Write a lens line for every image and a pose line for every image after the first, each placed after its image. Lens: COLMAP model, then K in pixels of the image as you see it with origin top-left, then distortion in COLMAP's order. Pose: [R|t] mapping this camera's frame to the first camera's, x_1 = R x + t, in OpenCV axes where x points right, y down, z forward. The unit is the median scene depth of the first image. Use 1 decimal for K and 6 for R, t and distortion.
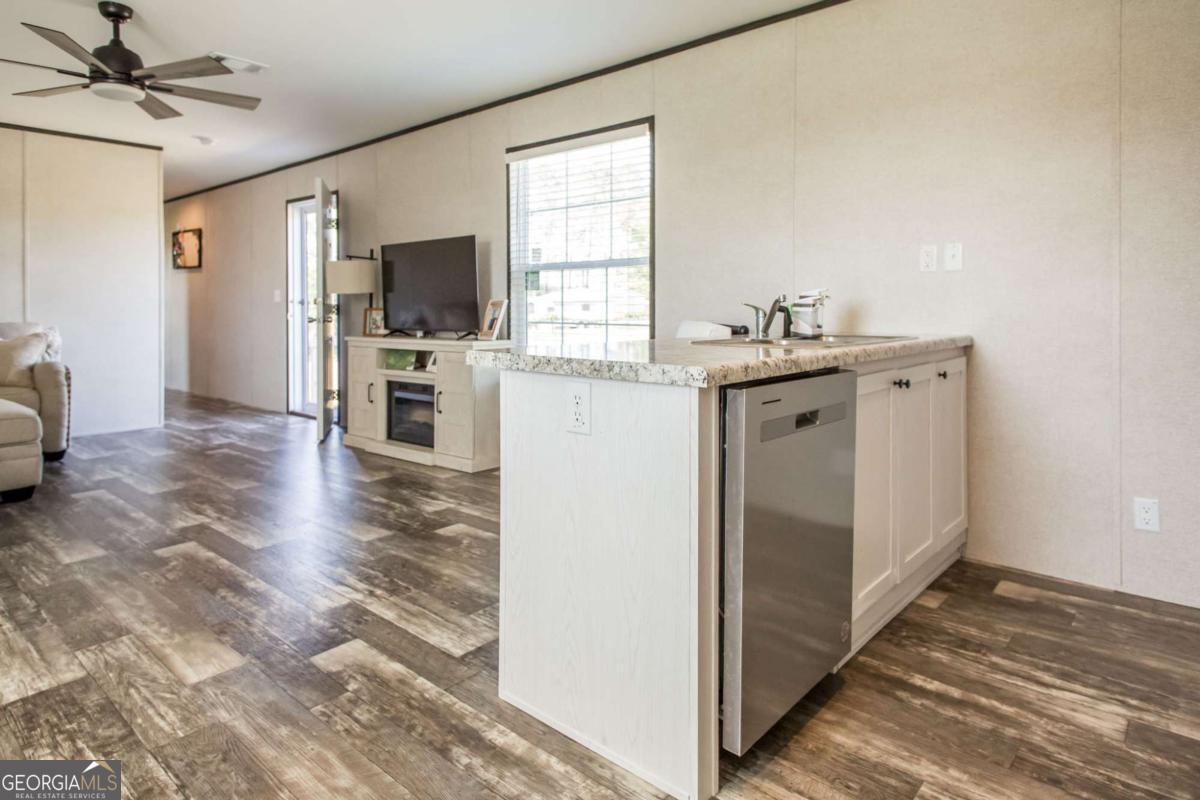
lens RADIAL K [[702.7, 0, 581.5], [0, 702.7, 307.9], [0, 0, 1]] dist [0.031404, 0.000674]
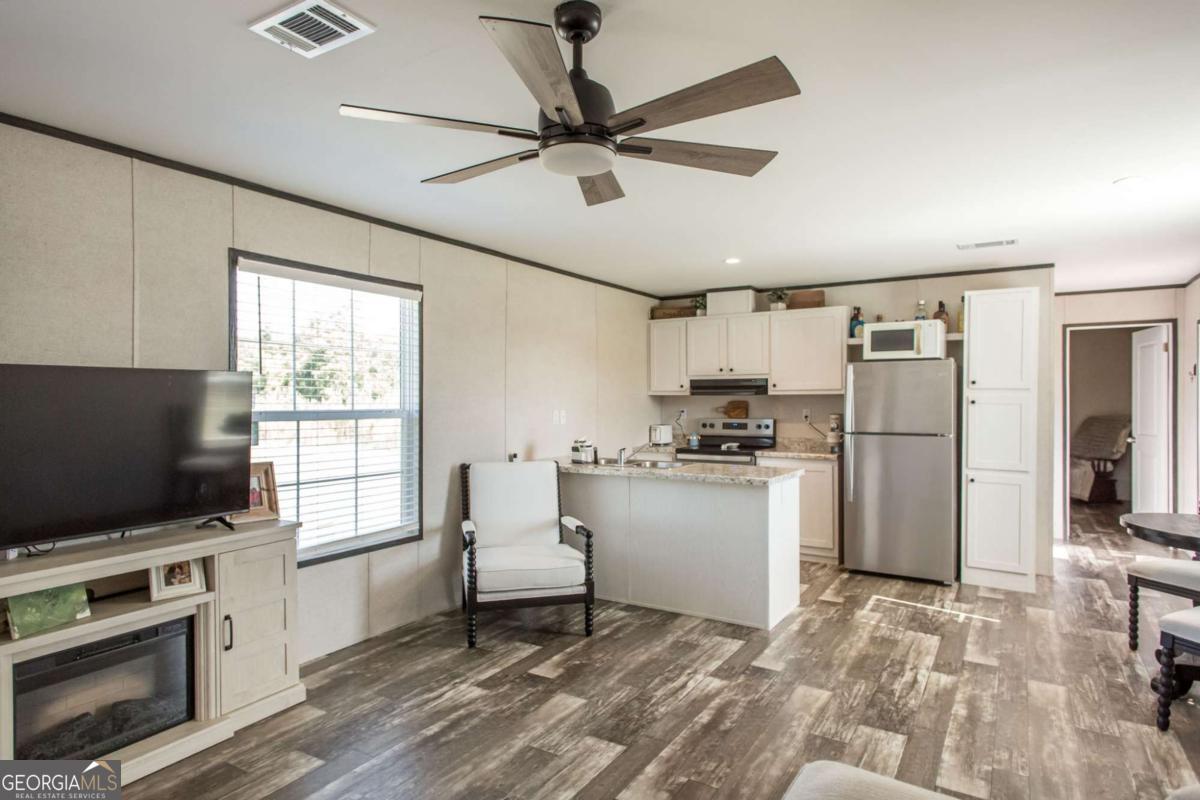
lens RADIAL K [[679.4, 0, 600.0], [0, 679.4, 400.0], [0, 0, 1]] dist [0.003687, 0.000618]
pose [[-0.187502, 0.003103, 0.982259, -0.814971], [0.004045, 0.999989, -0.002387, -0.068784], [-0.982256, 0.003526, -0.187513, 0.736685]]
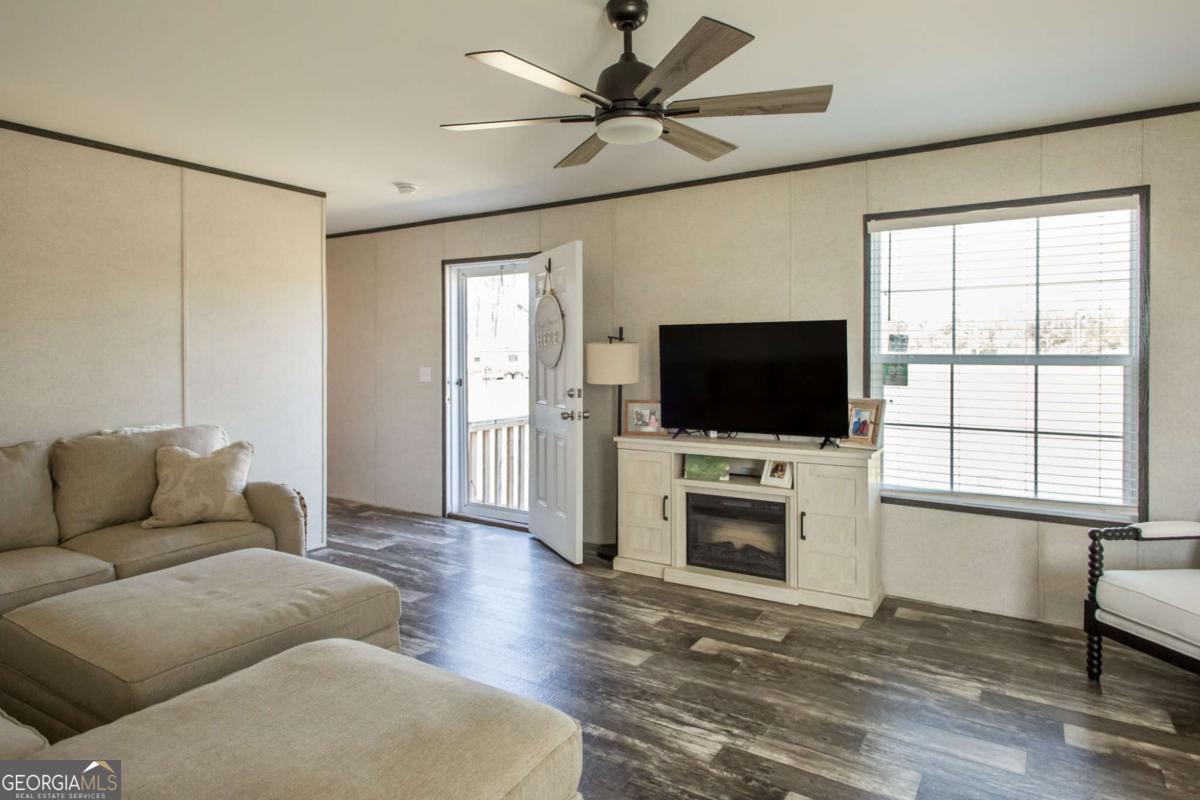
lens RADIAL K [[697.2, 0, 595.4], [0, 697.2, 356.4], [0, 0, 1]] dist [0.029987, -0.000391]
pose [[0.985999, 0.001962, 0.166738, -0.536439], [-0.002094, 0.999998, 0.000614, -0.057395], [-0.166736, -0.000955, 0.986001, 0.228280]]
